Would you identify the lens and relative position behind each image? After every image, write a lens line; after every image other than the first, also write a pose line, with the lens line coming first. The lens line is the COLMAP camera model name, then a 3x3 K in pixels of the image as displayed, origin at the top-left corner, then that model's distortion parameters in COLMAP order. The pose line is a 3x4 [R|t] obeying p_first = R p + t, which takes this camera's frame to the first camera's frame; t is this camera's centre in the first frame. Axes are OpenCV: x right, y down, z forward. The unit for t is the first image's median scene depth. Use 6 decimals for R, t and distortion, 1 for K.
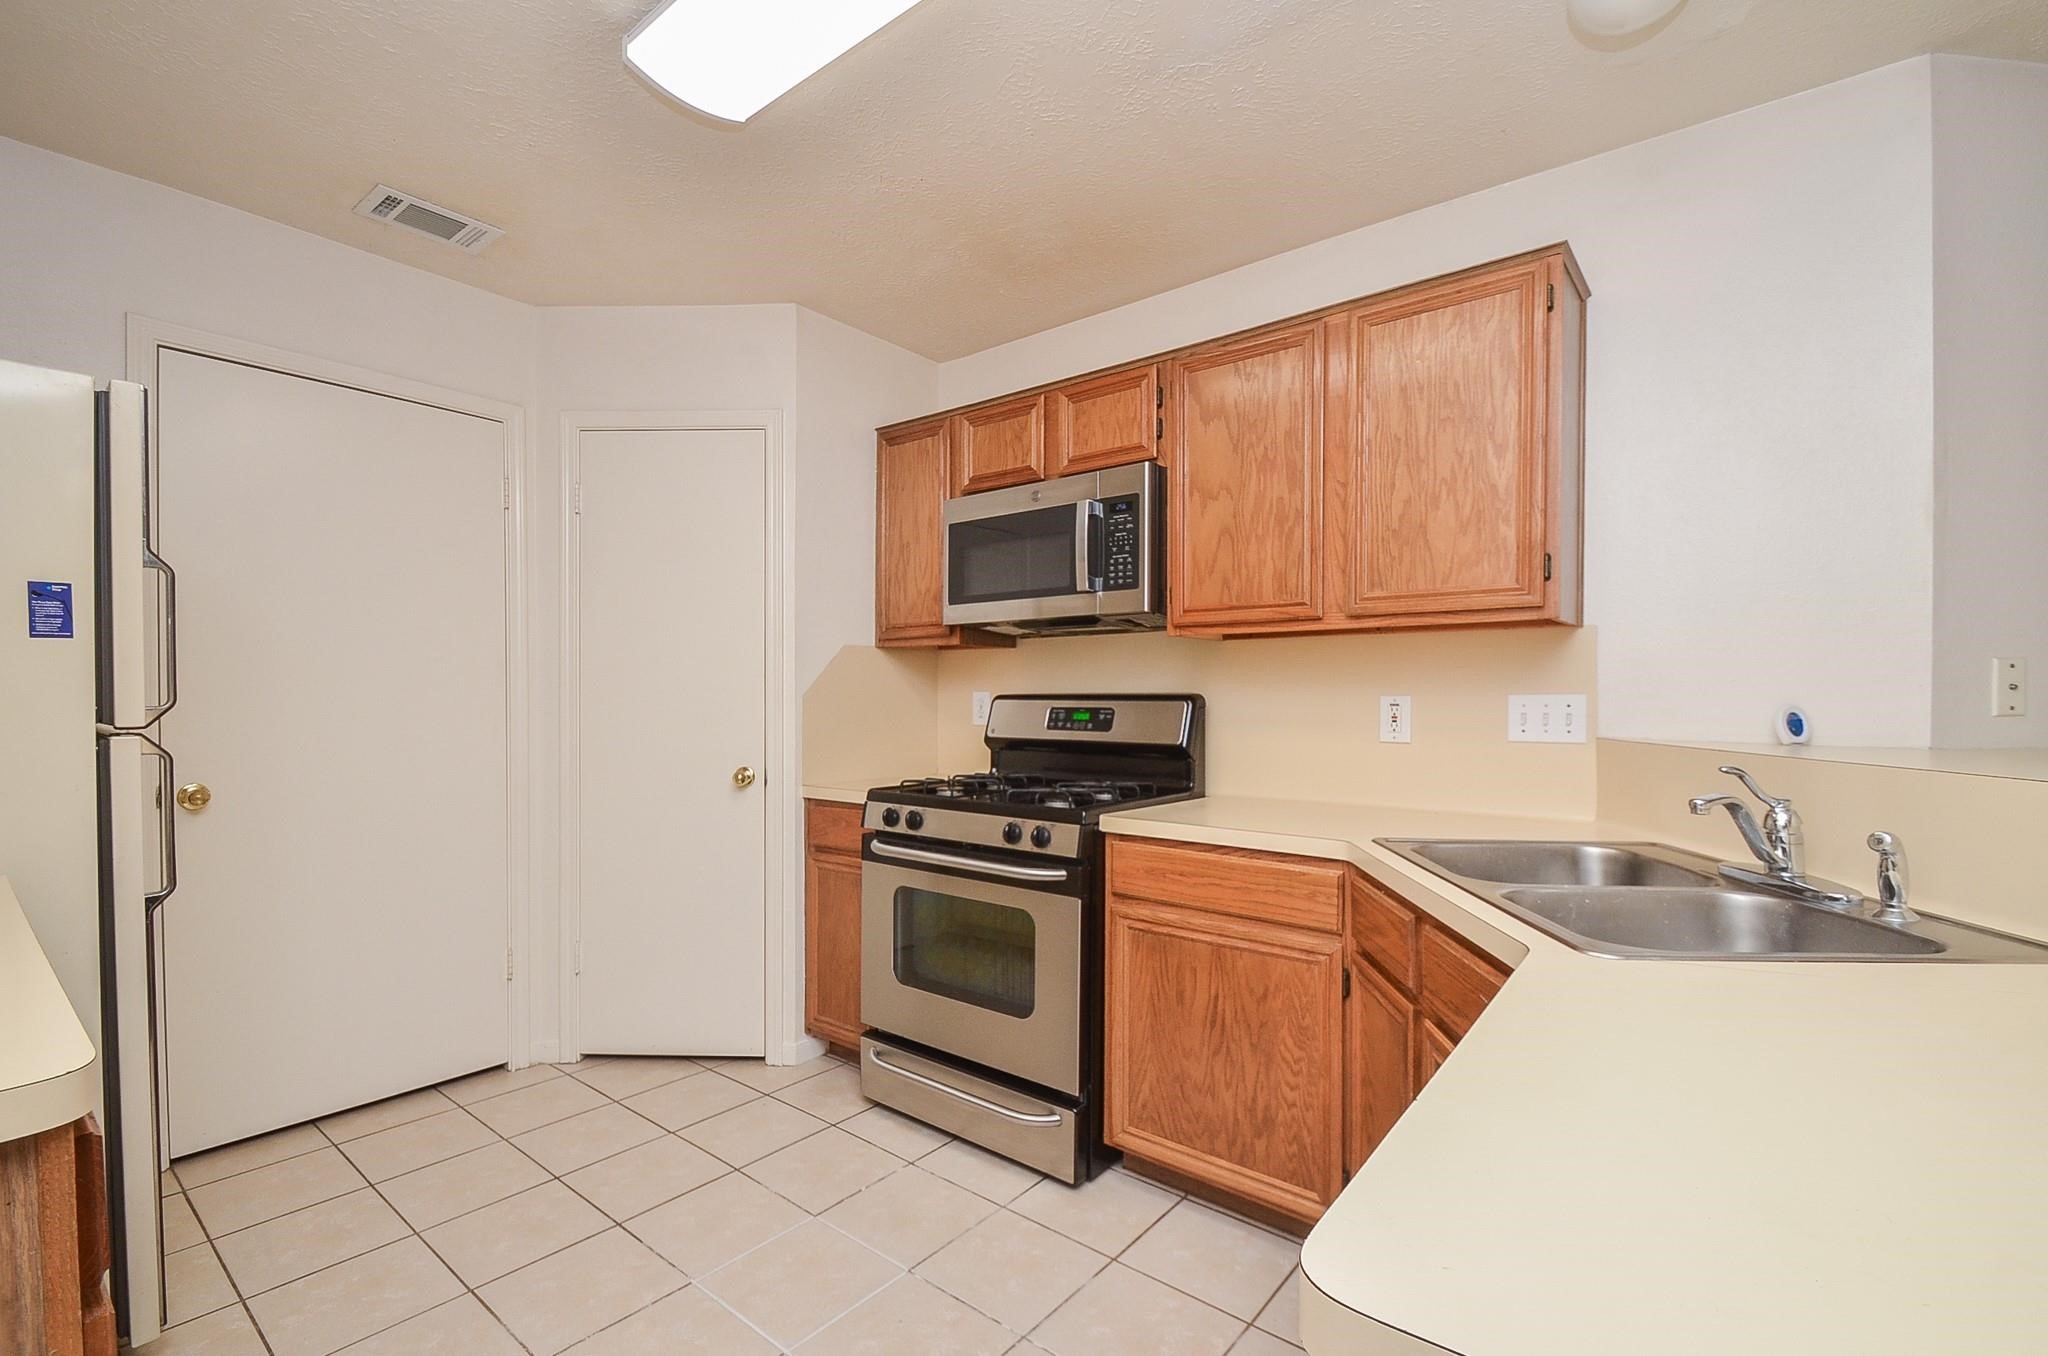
lens RADIAL K [[888.5, 0, 1005.3], [0, 888.5, 710.2], [0, 0, 1]] dist [0.013213, -0.017108]
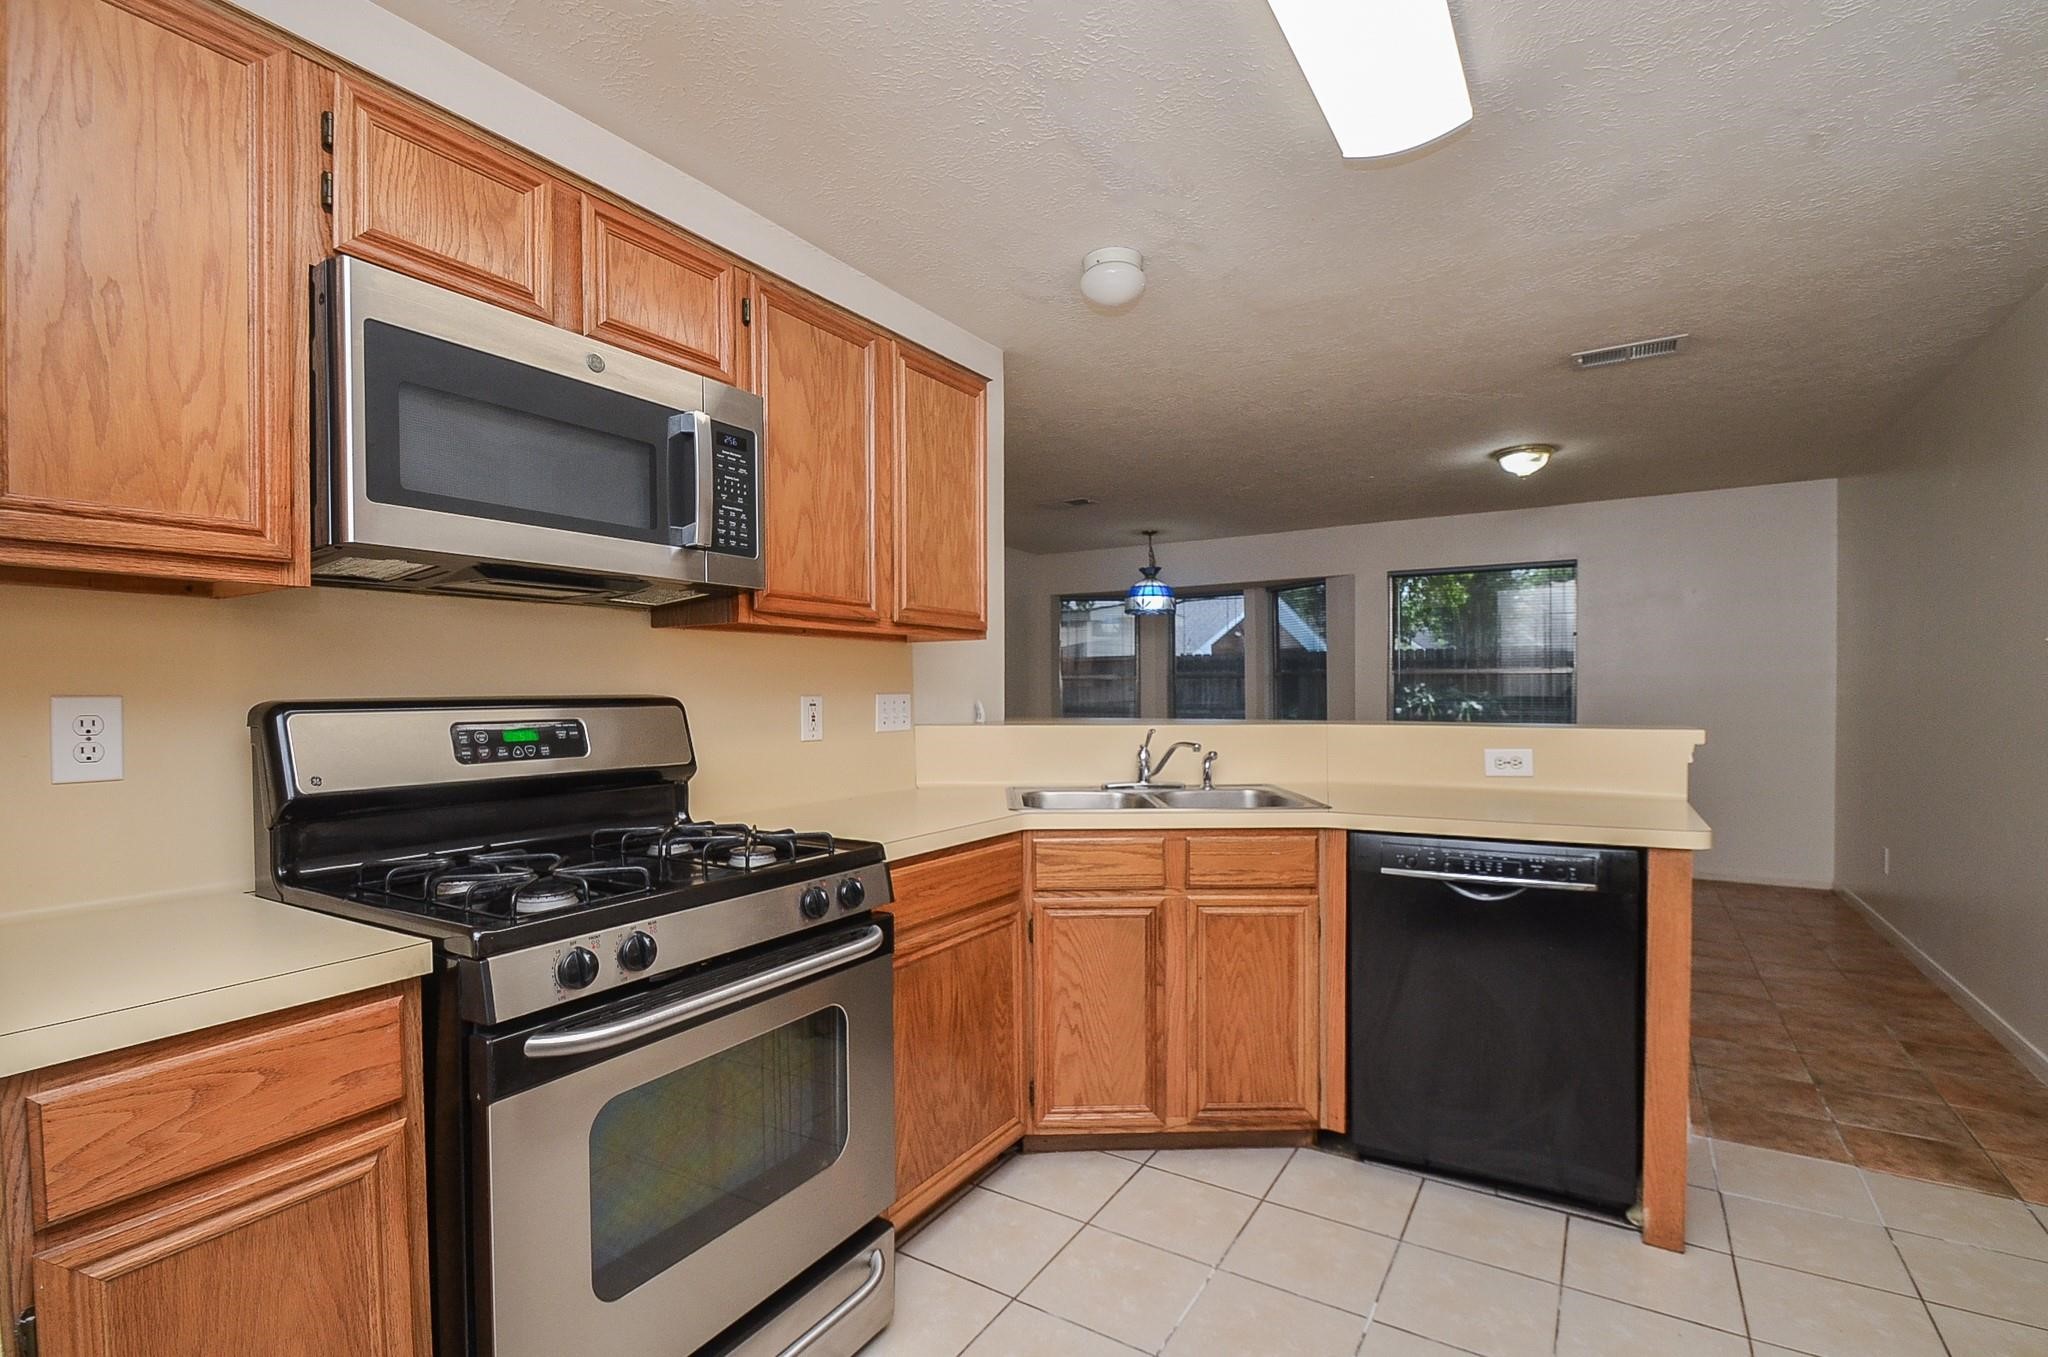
lens RADIAL K [[926.7, 0, 1022.8], [0, 926.7, 703.8], [0, 0, 1]] dist [0.012591, -0.000150]
pose [[-0.116118, -0.015606, 0.993113, -0.662508], [0.023886, 0.999544, 0.018499, -0.020968], [-0.992948, 0.025870, -0.115693, 0.857854]]
